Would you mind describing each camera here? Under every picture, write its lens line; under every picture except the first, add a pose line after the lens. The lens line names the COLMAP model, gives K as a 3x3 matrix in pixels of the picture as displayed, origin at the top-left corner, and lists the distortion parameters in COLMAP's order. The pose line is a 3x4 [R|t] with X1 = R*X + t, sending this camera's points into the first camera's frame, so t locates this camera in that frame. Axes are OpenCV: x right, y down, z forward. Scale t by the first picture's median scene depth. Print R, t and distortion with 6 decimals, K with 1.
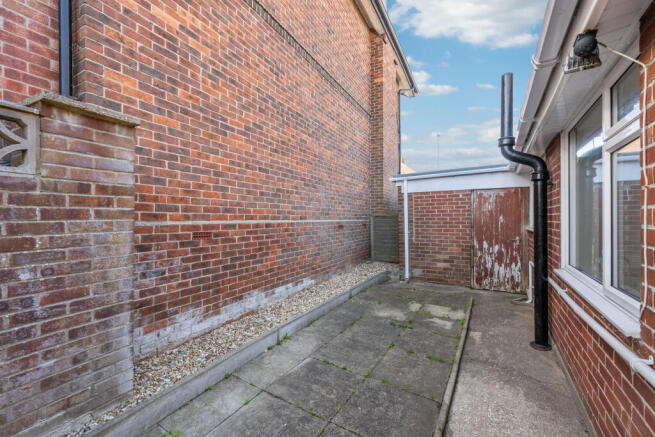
lens RADIAL K [[267.4, 0, 327.6], [0, 267.4, 218.8], [0, 0, 1]] dist [-0.000326, 0.000053]
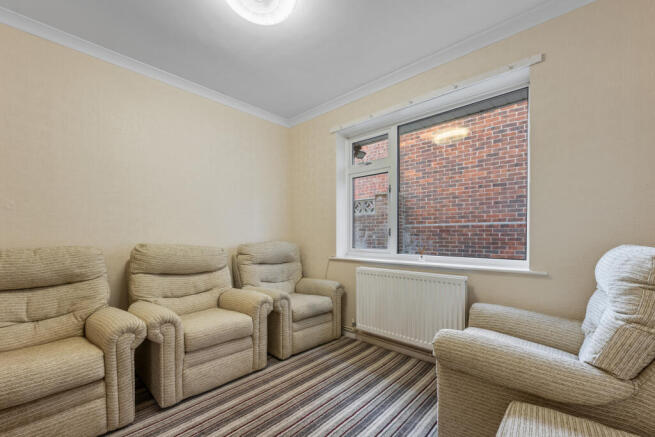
lens RADIAL K [[267.4, 0, 323.6], [0, 267.4, 237.9], [0, 0, 1]] dist [-0.000326, 0.000053]
pose [[-0.189822, 0.011907, -0.981746, 1.561106], [0.001349, 0.999929, 0.011866, 0.084717], [0.981817, 0.000928, -0.189825, 0.487366]]
